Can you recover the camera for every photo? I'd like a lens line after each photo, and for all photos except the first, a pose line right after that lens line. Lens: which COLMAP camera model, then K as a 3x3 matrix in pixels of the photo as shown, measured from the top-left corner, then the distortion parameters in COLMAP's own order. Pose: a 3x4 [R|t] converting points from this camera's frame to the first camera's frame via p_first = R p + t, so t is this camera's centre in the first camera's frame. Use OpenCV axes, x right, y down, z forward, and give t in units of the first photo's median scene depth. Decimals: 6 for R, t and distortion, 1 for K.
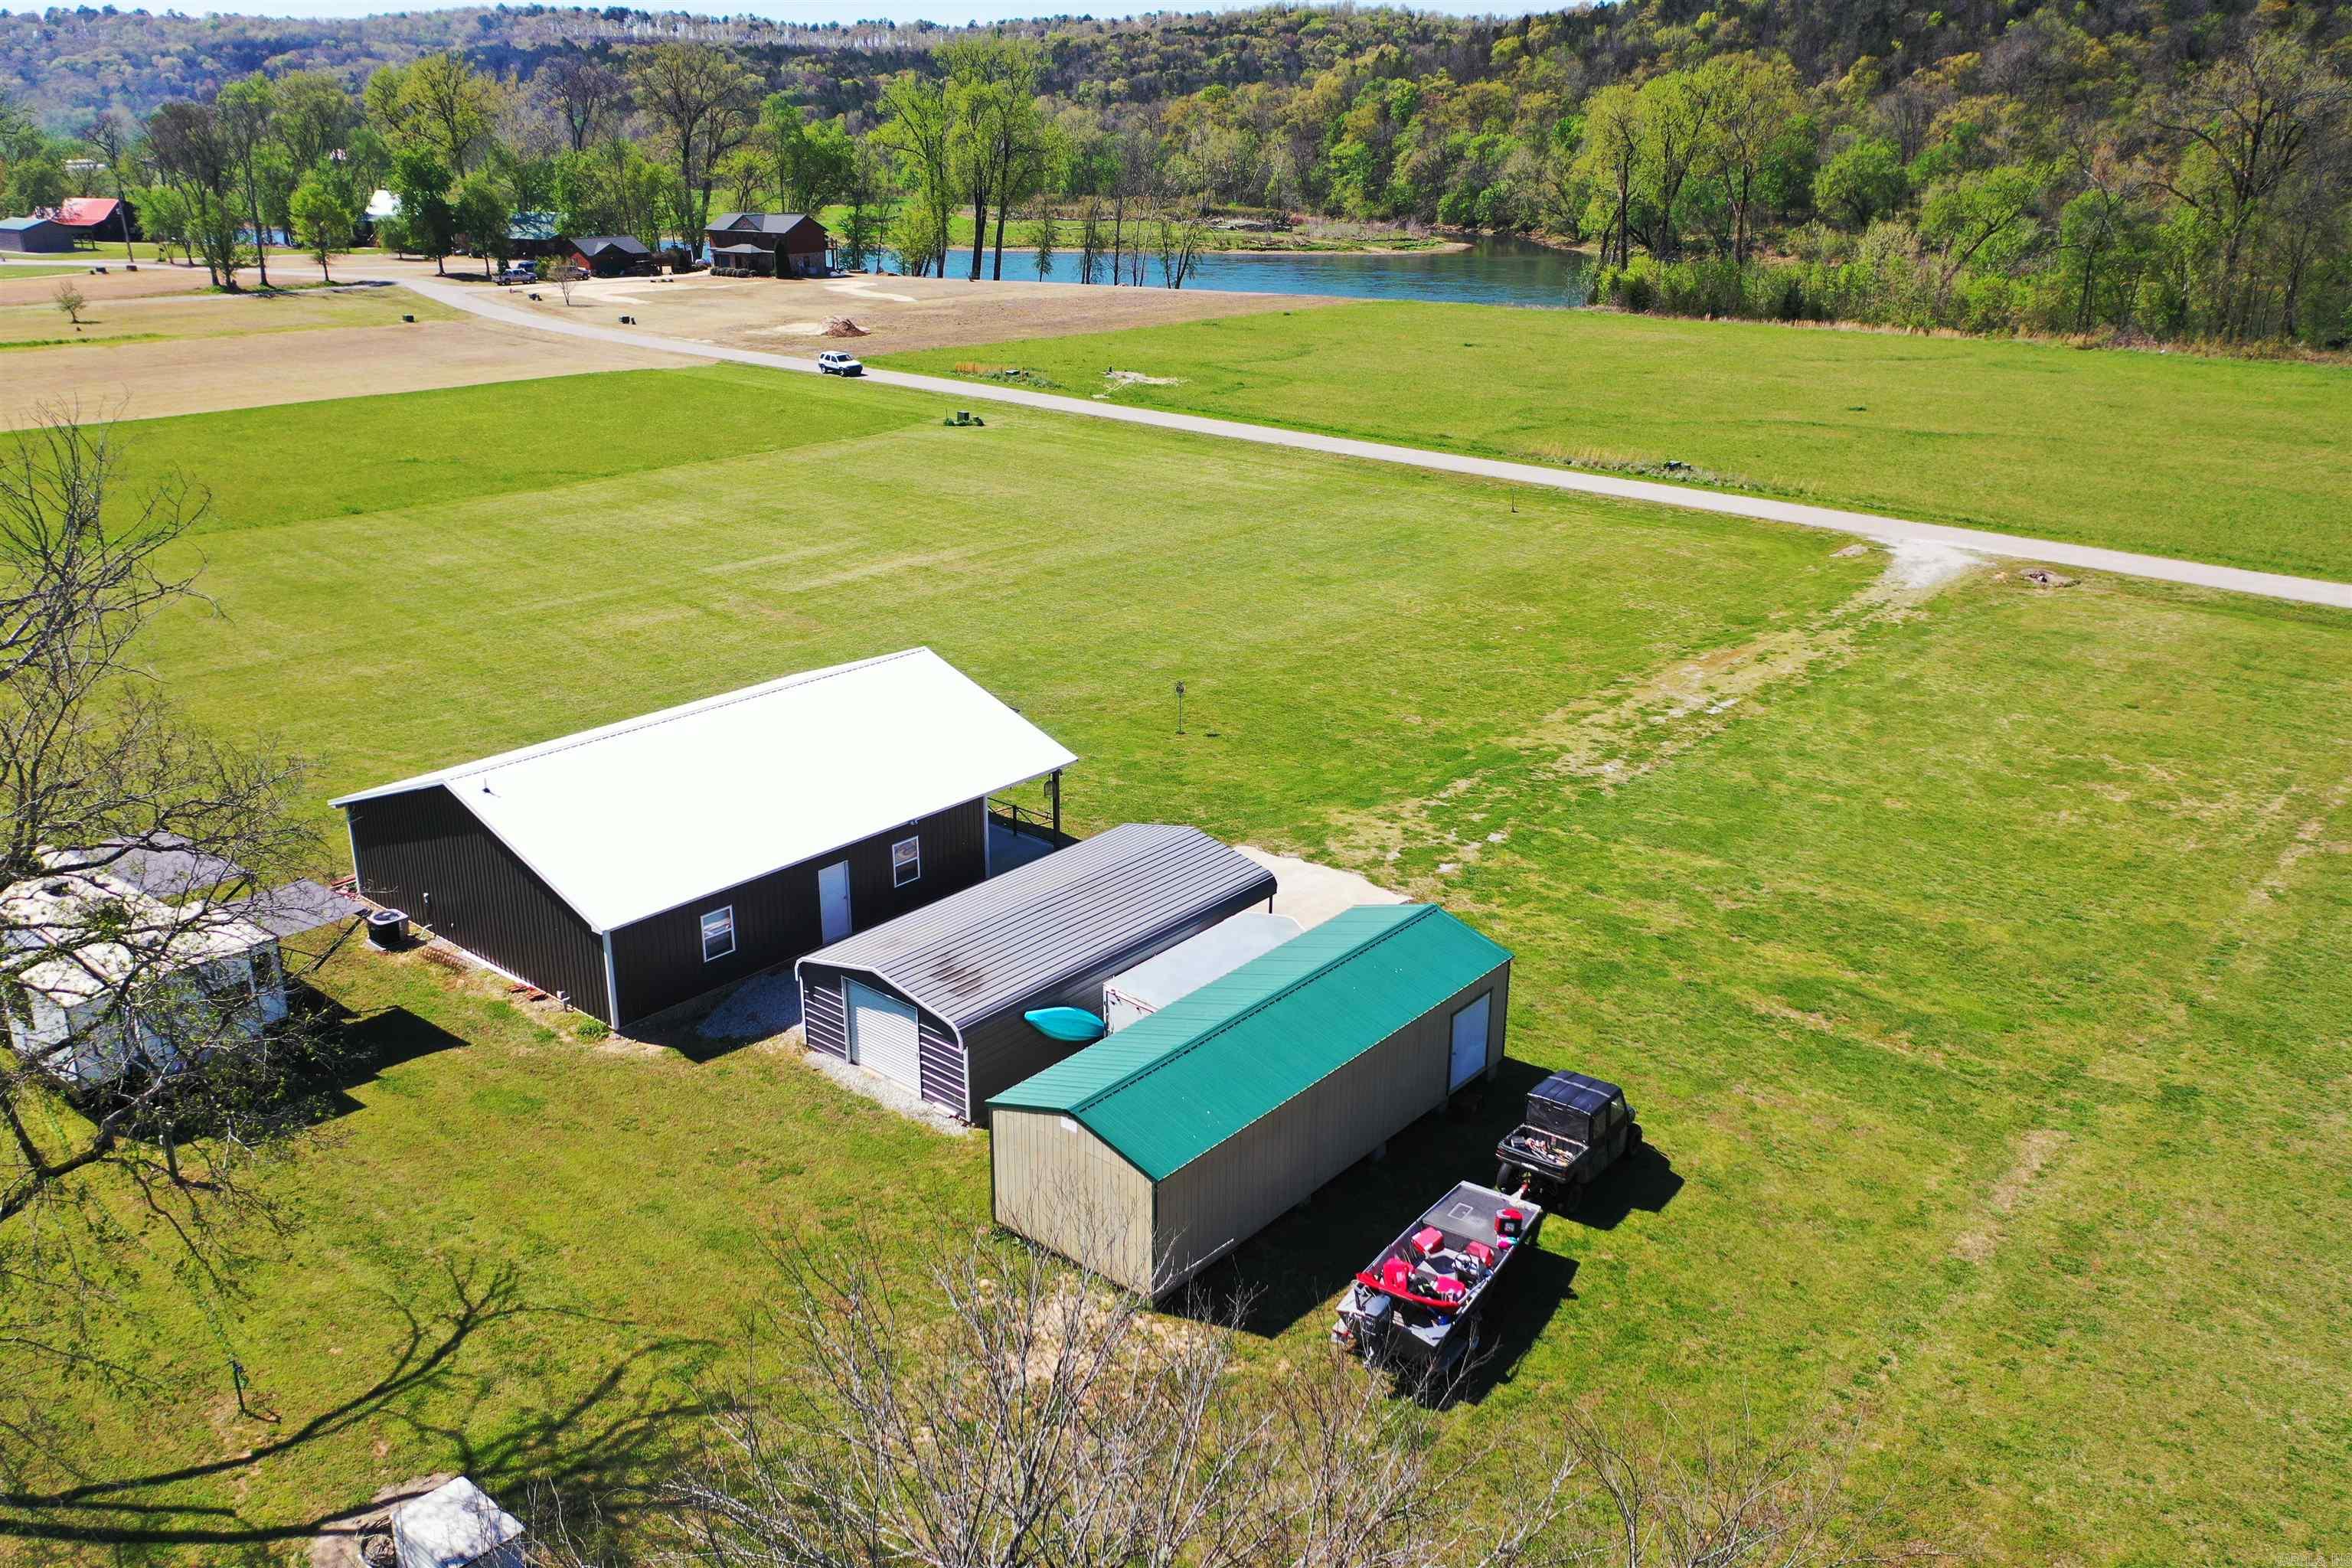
lens RADIAL K [[1852.5, 0, 1176.0], [0, 1852.5, 784.0], [0, 0, 1]] dist [0.002954, -0.001110]
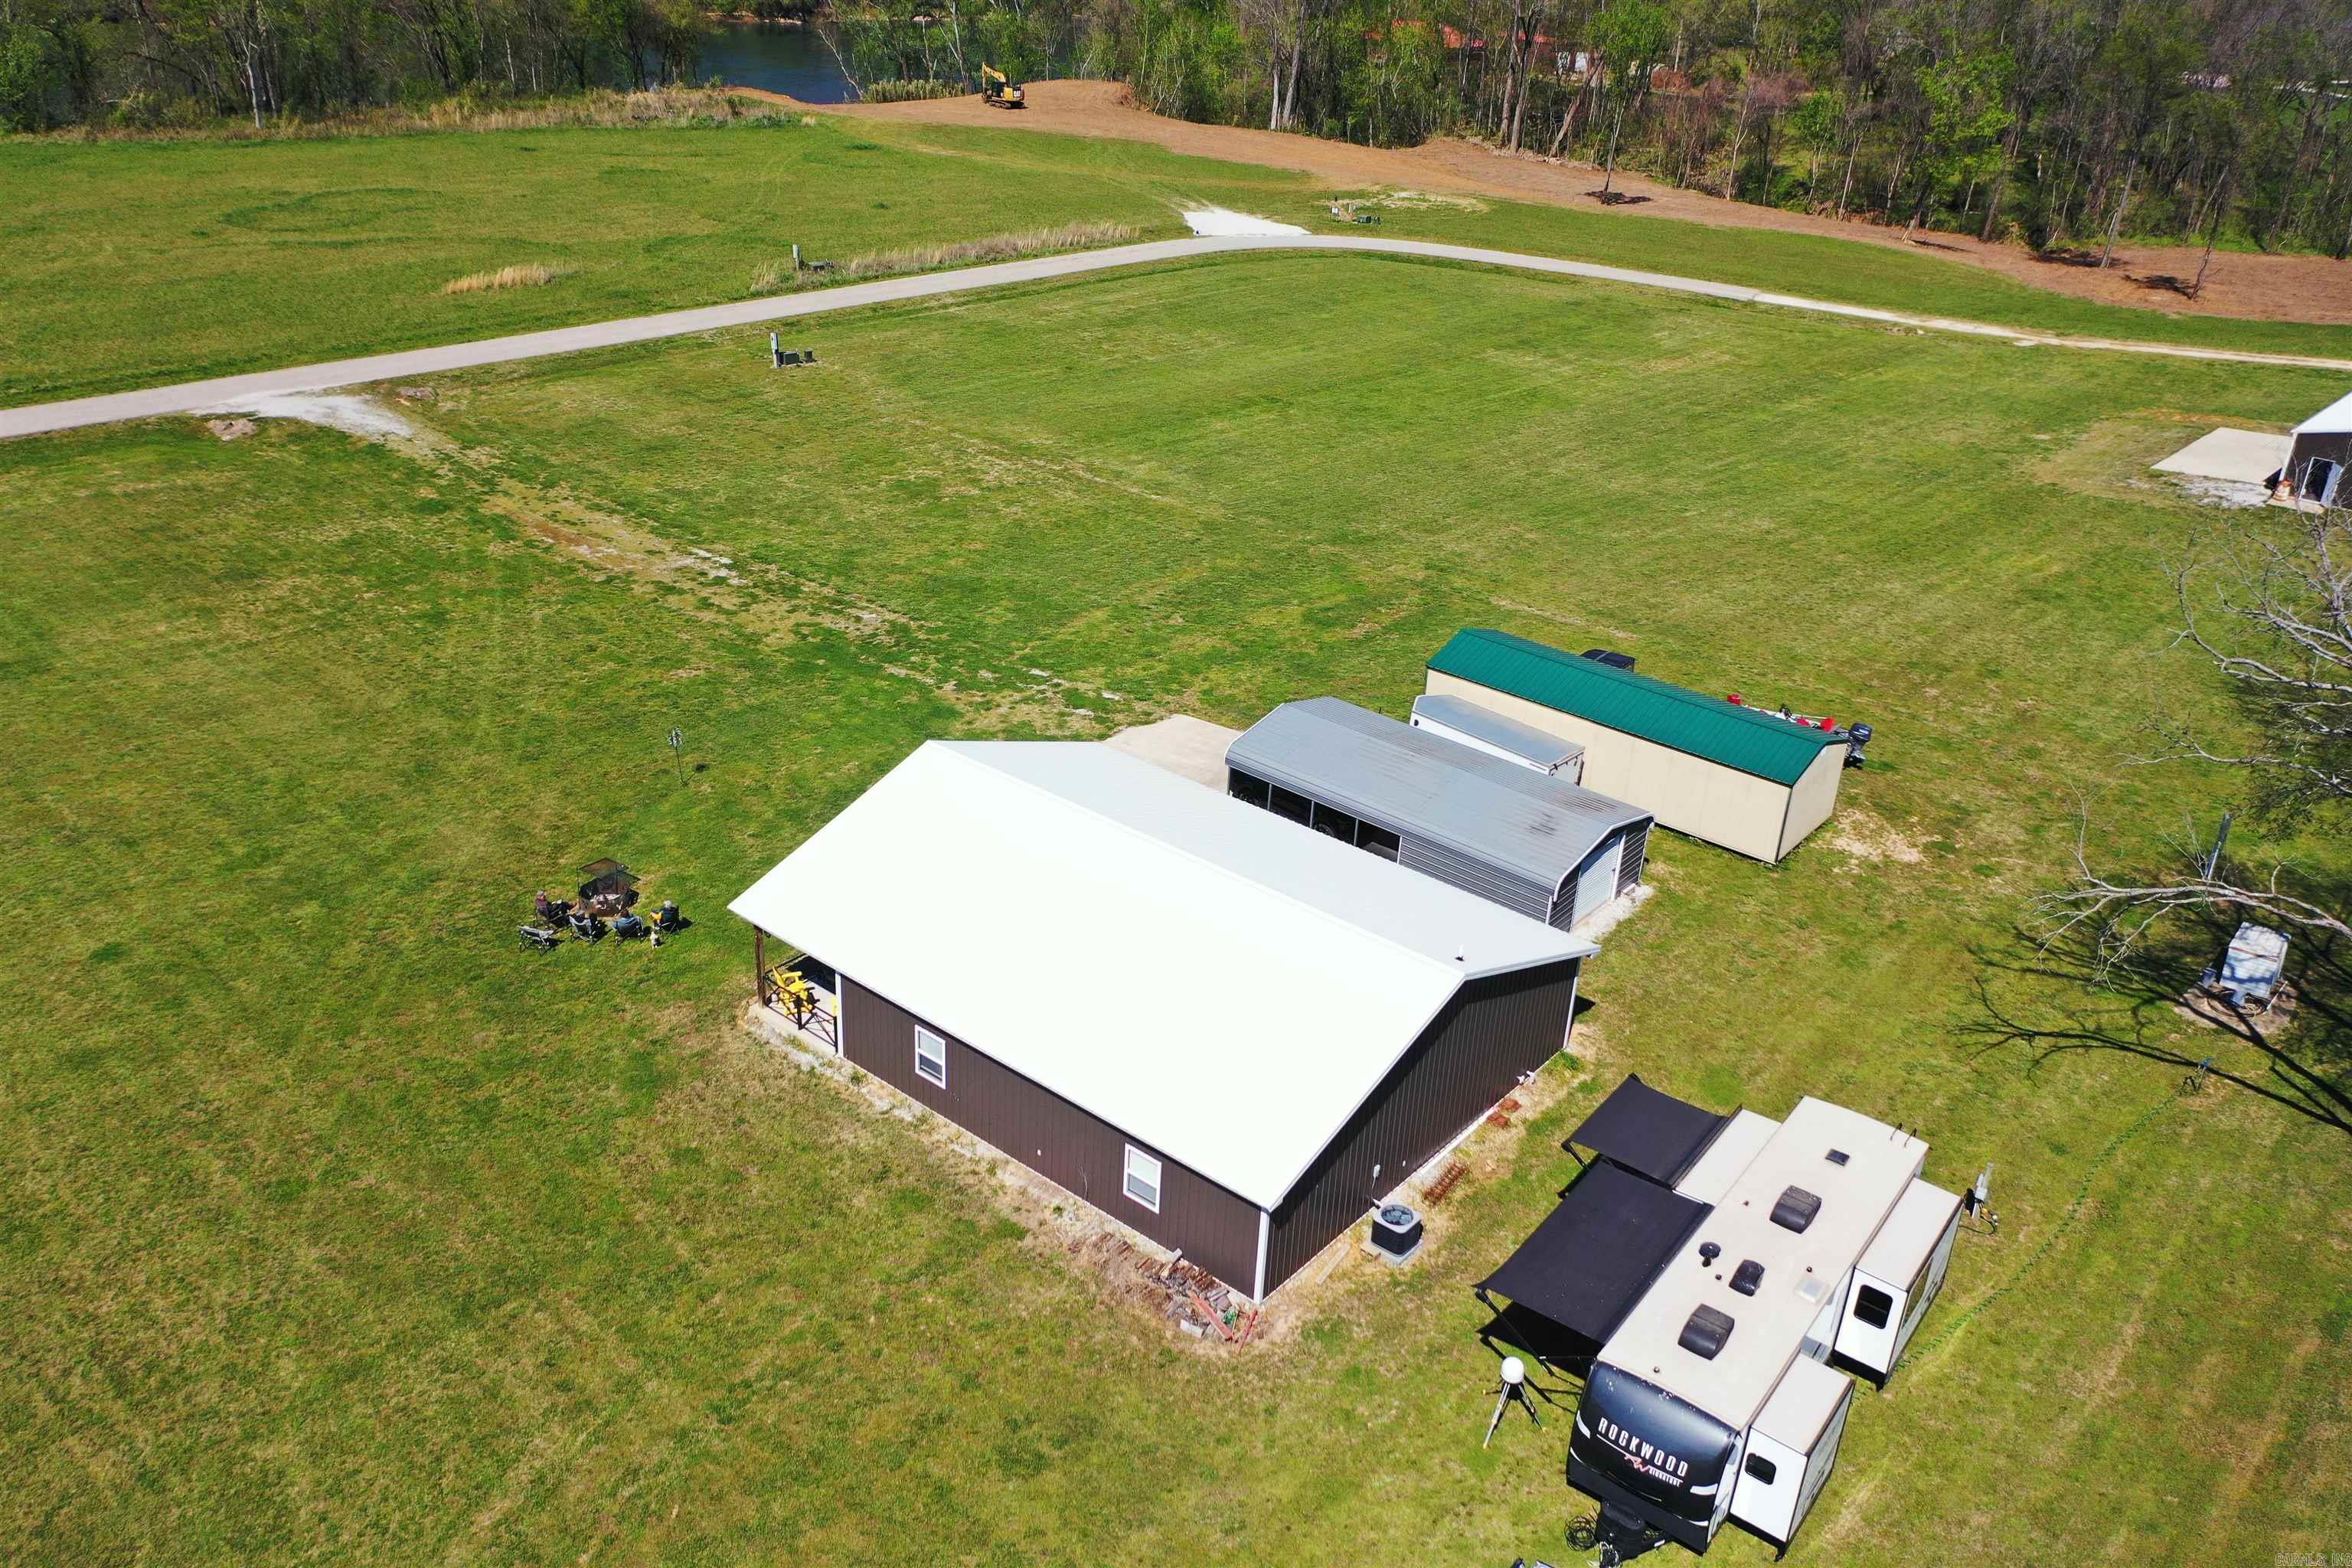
lens RADIAL K [[1852.5, 0, 1176.0], [0, 1852.5, 784.0], [0, 0, 1]] dist [0.002954, -0.001110]
pose [[-0.014538, -0.445660, 0.895084, -0.900501], [0.292332, 0.854172, 0.430038, -0.387152], [-0.956206, 0.267914, 0.117863, 0.817544]]
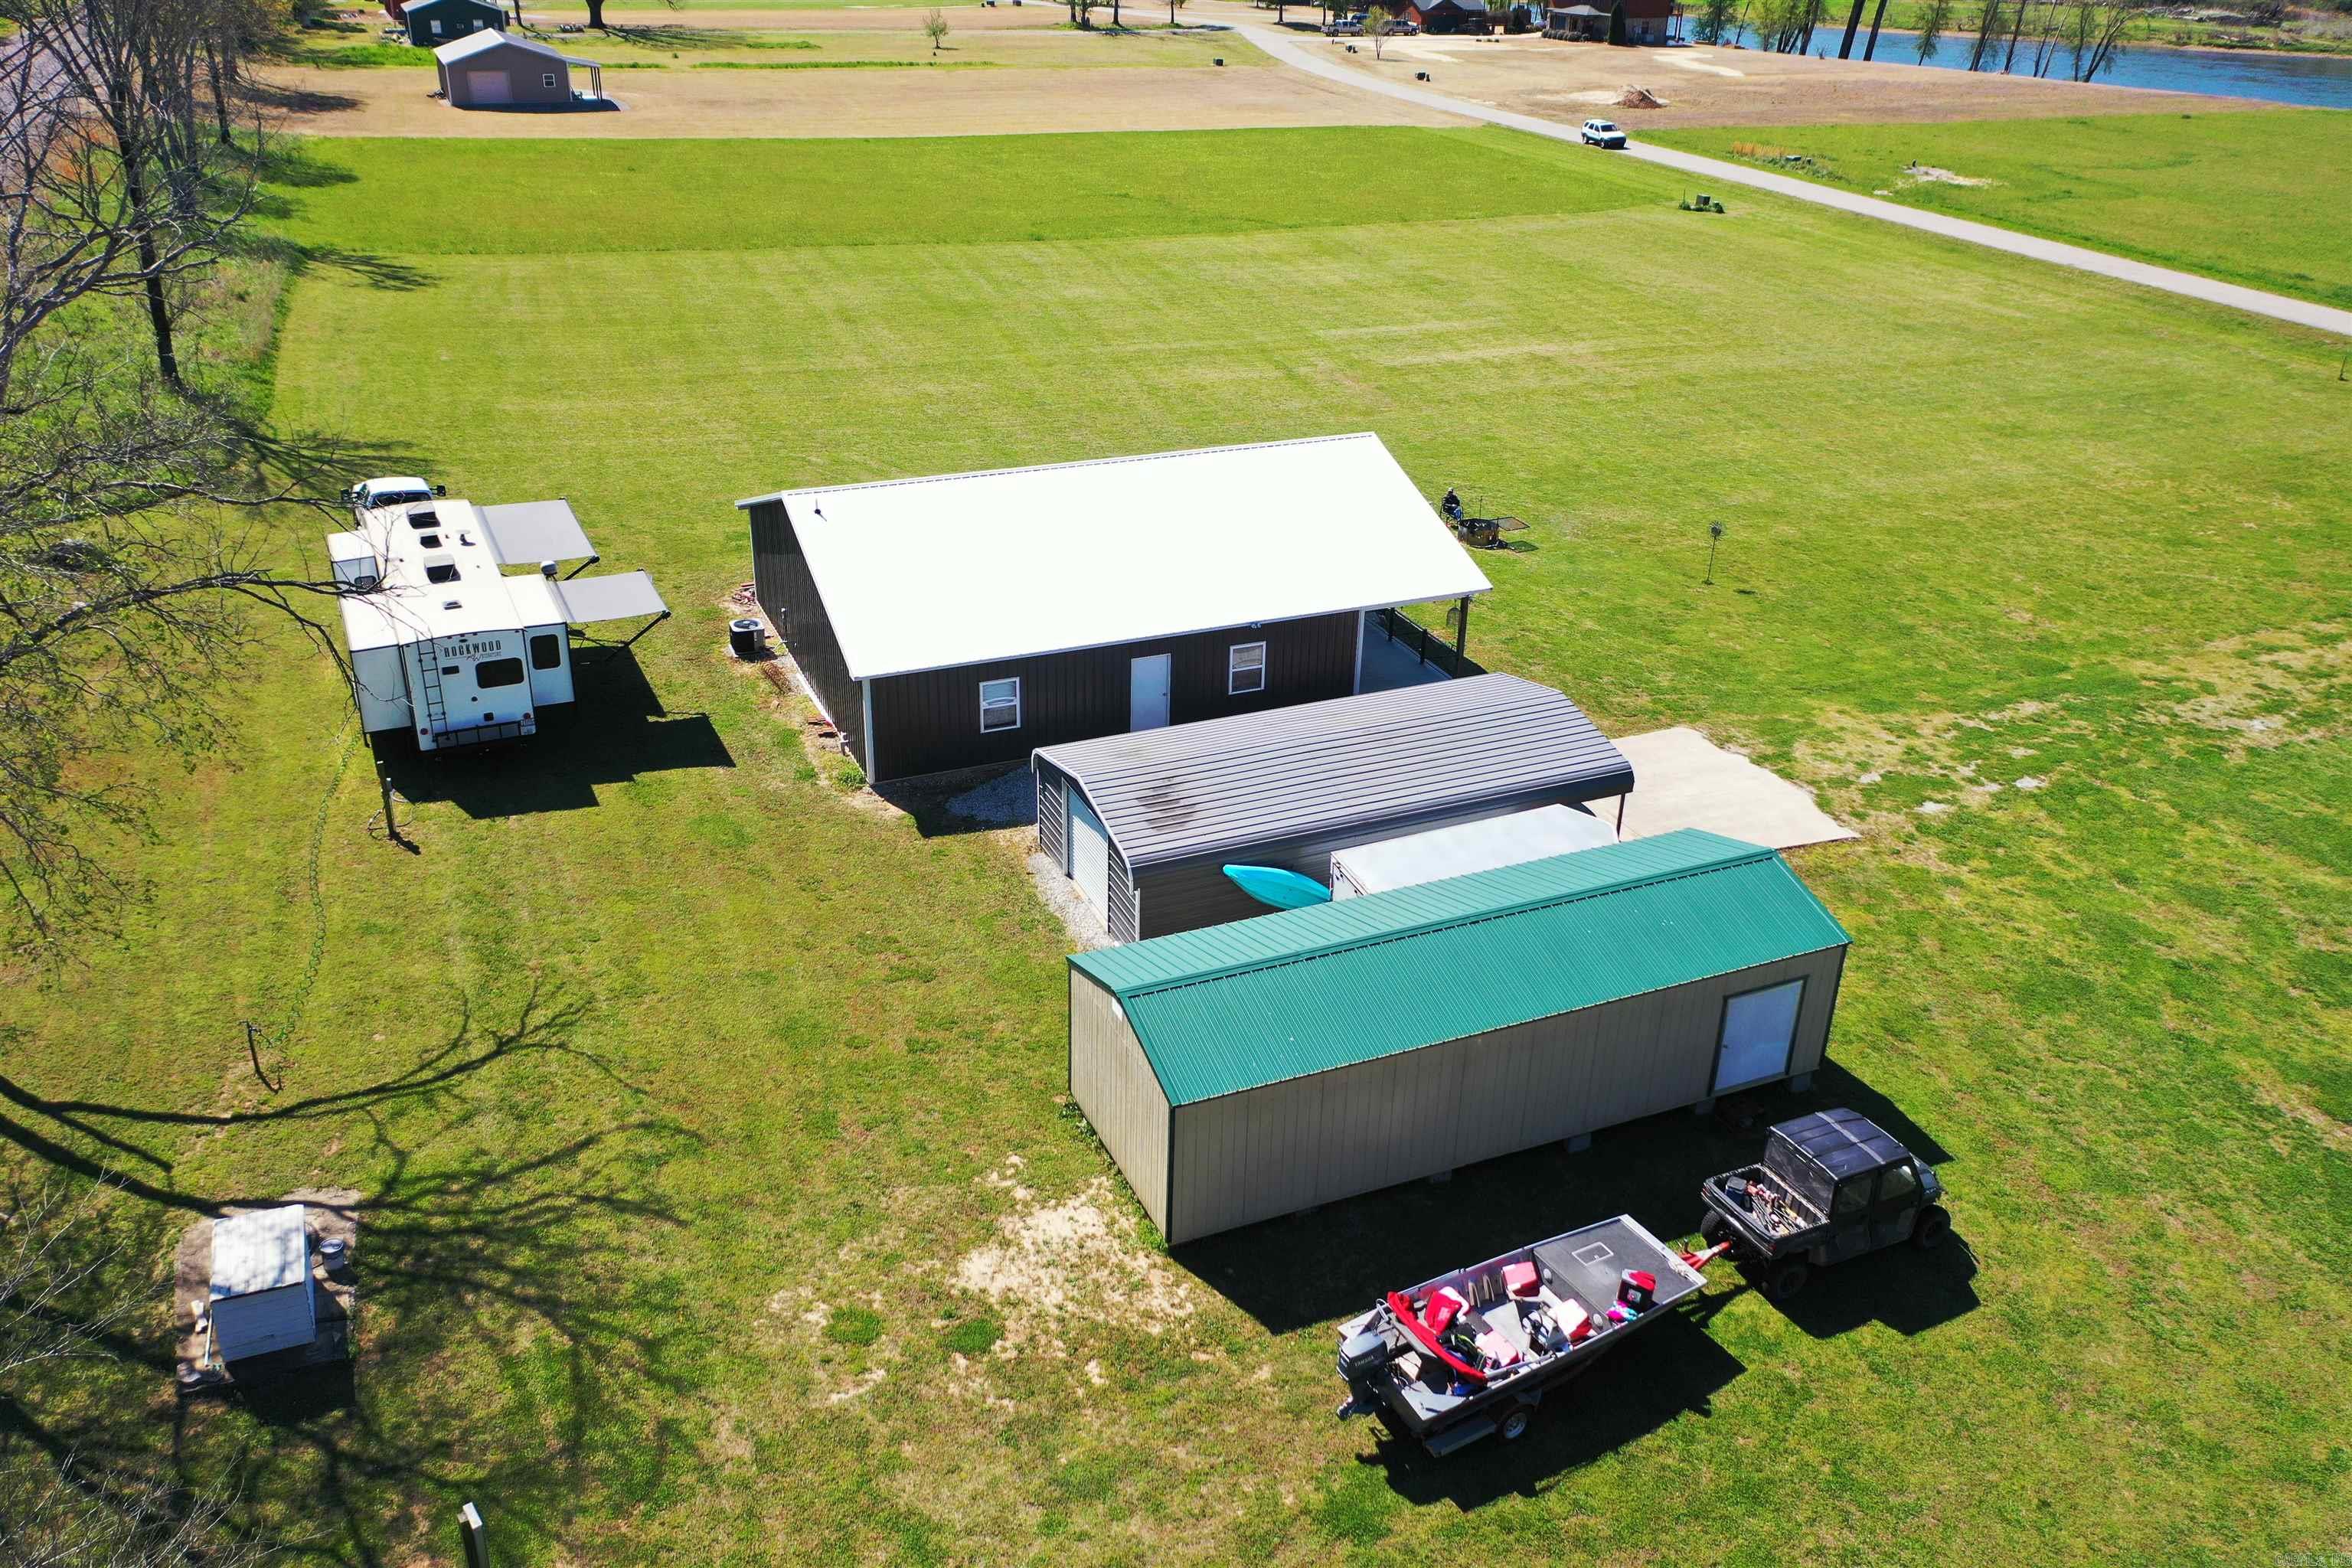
lens RADIAL K [[1852.5, 0, 1176.0], [0, 1852.5, 784.0], [0, 0, 1]] dist [0.002954, -0.001110]
pose [[0.894418, 0.210332, -0.394686, 0.162810], [-0.166905, 0.975731, 0.141745, -0.020842], [0.414921, -0.060904, 0.907817, 0.163355]]
